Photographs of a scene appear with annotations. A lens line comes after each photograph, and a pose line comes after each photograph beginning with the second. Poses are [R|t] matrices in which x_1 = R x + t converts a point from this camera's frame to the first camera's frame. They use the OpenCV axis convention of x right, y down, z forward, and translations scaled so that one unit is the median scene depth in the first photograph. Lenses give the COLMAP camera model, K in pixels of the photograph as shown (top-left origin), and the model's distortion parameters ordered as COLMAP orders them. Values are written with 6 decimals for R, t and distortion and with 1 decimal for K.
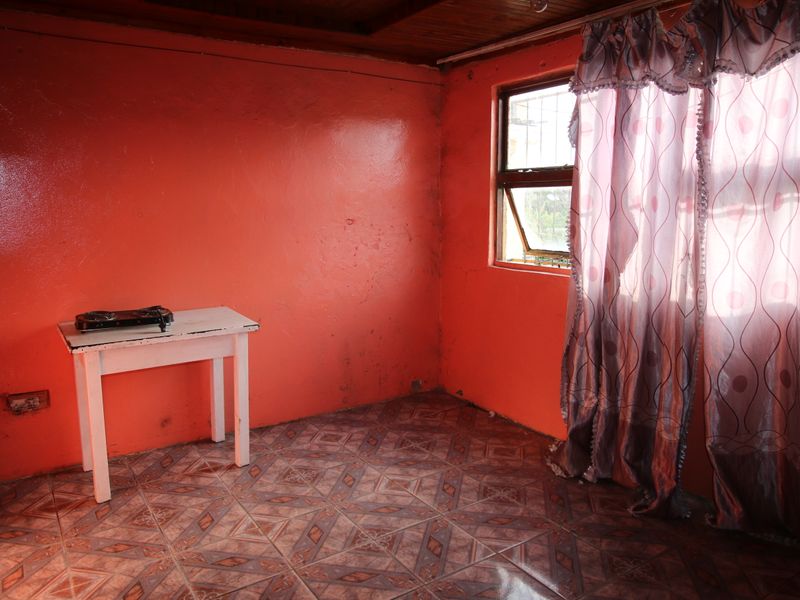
lens RADIAL K [[604.2, 0, 403.5], [0, 604.2, 265.2], [0, 0, 1]] dist [0.019648, -0.008908]
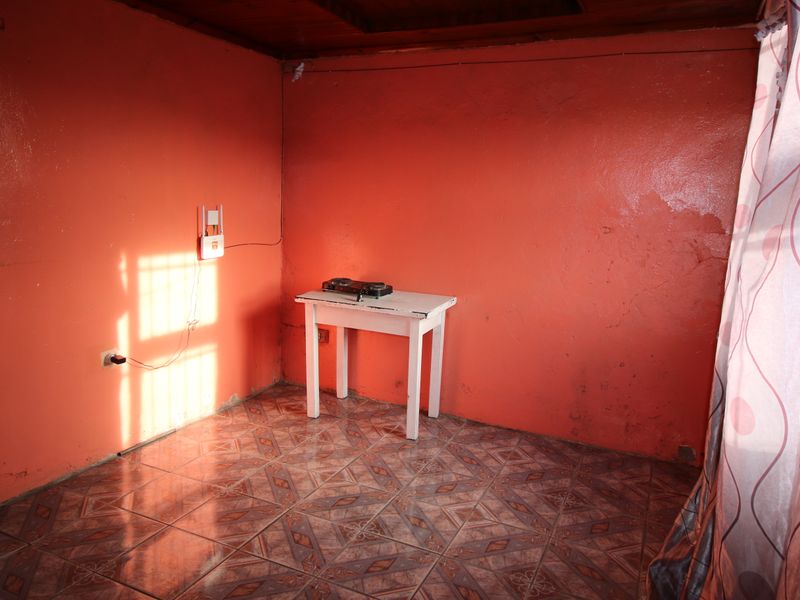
lens RADIAL K [[604.2, 0, 392.6], [0, 604.2, 282.3], [0, 0, 1]] dist [0.019648, -0.008908]
pose [[0.512450, 0.144585, -0.846457, 0.598217], [-0.130737, 0.987368, 0.089505, -0.044478], [0.848707, 0.064796, 0.524880, 0.368020]]
